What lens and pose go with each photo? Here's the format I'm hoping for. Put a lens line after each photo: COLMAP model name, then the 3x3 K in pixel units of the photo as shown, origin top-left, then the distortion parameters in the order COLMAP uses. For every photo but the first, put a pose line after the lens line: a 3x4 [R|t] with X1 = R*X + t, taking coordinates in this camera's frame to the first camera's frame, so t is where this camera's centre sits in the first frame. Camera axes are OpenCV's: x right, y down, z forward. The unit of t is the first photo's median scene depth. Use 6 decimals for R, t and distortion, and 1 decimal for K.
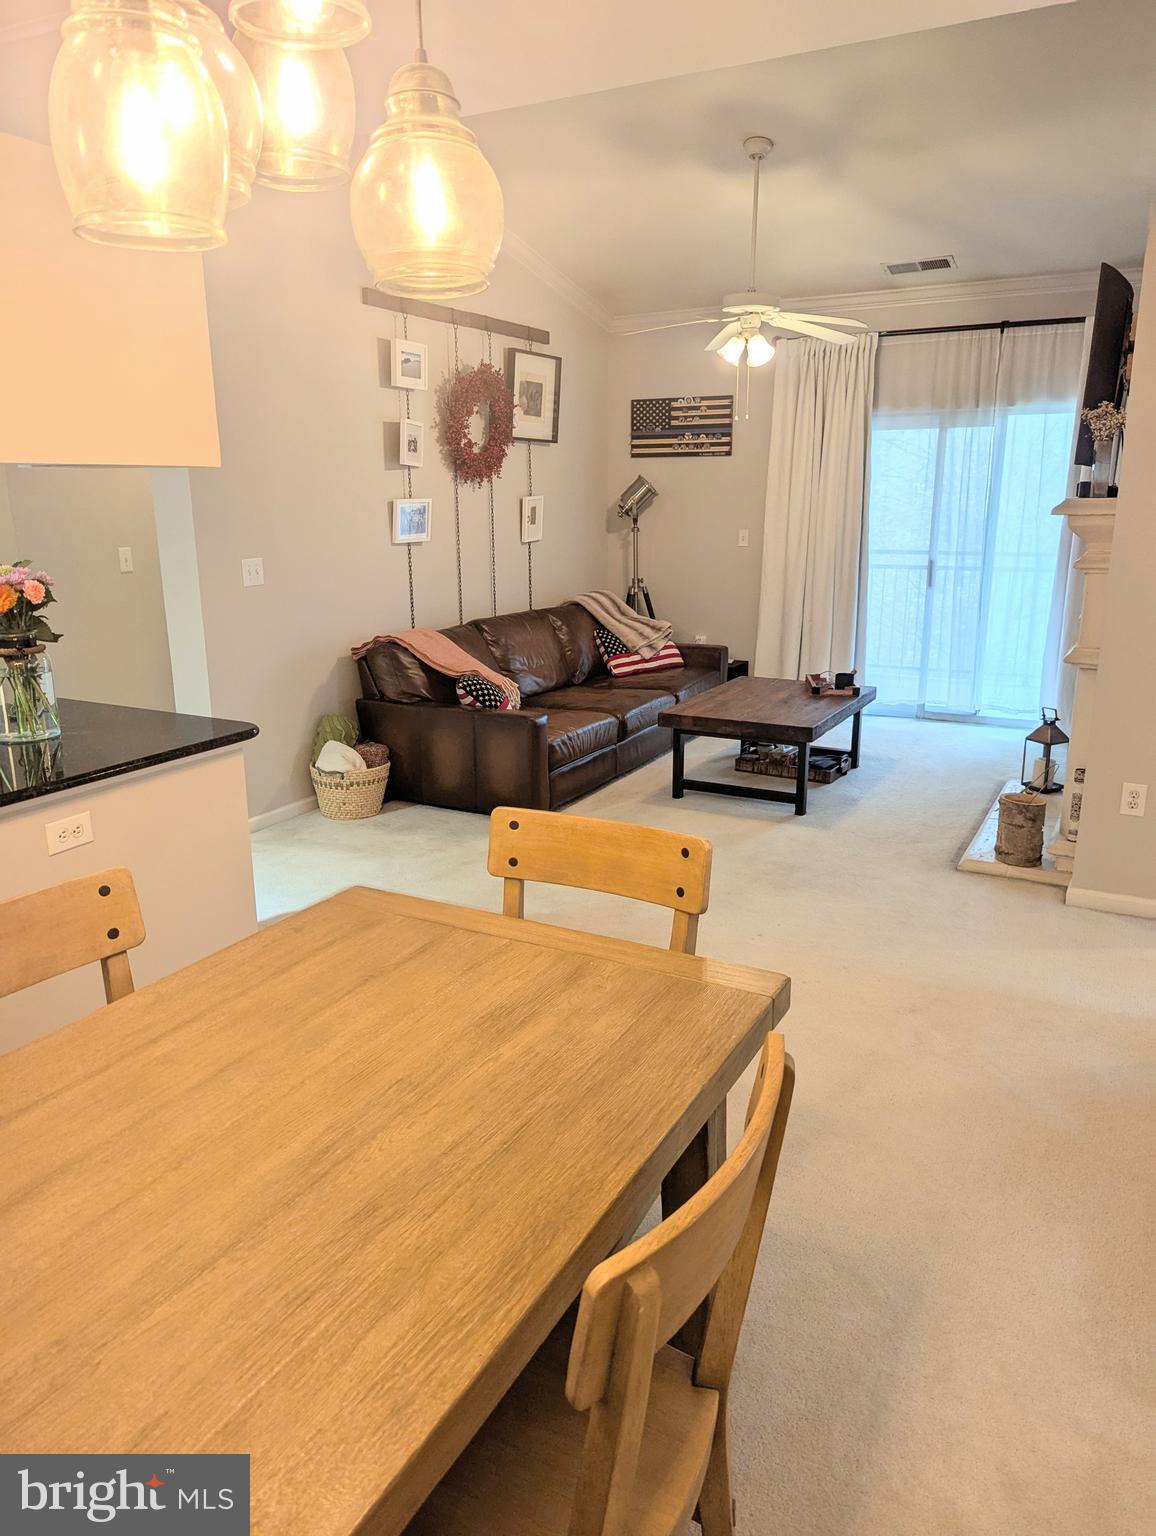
lens RADIAL K [[1078.9, 0, 576.4], [0, 1078.9, 765.7], [0, 0, 1]] dist [0.044894, -0.048465]
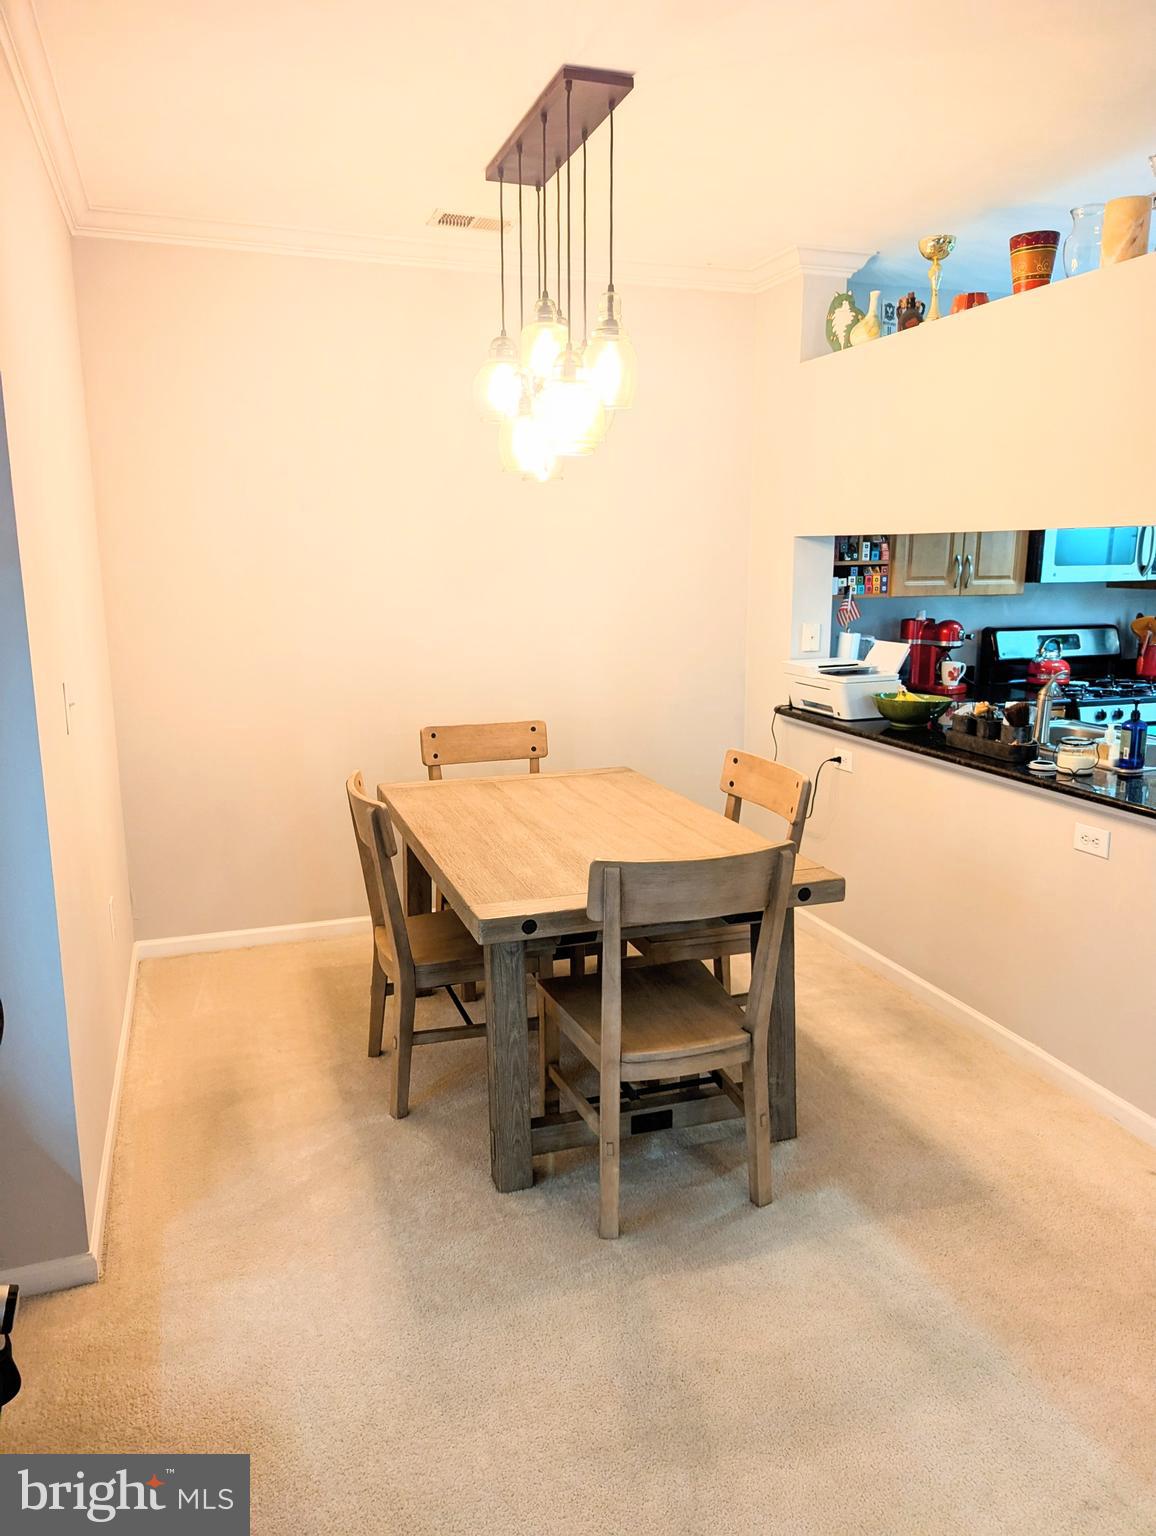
lens RADIAL K [[1078.9, 0, 579.7], [0, 1078.9, 765.5], [0, 0, 1]] dist [0.044894, -0.048465]
pose [[-0.676093, 0.152866, -0.720785, 0.543329], [-0.175948, 0.916446, 0.359401, -0.247823], [0.715501, 0.369809, -0.592706, 0.942926]]
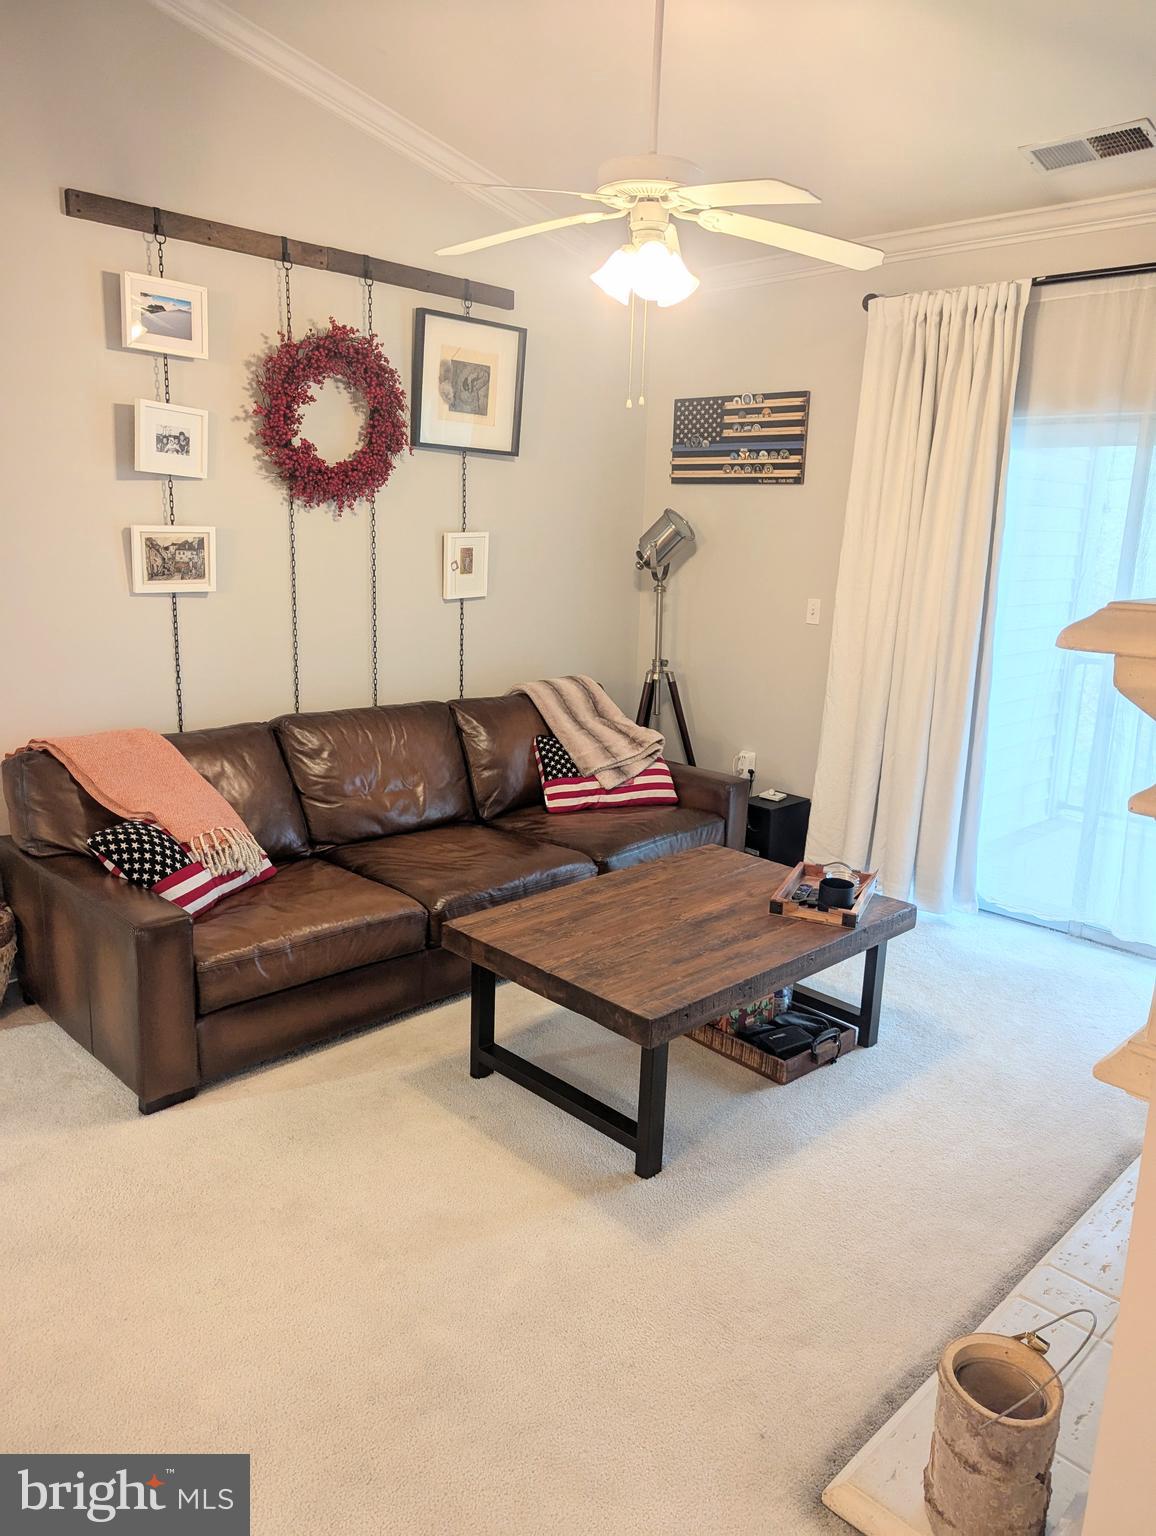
lens RADIAL K [[1078.9, 0, 578.7], [0, 1078.9, 764.4], [0, 0, 1]] dist [0.044894, -0.048465]
pose [[0.956148, 0.102166, -0.274488, 0.229786], [-0.111164, 0.993650, -0.017384, -0.102789], [0.270969, 0.047135, 0.961433, 0.383059]]
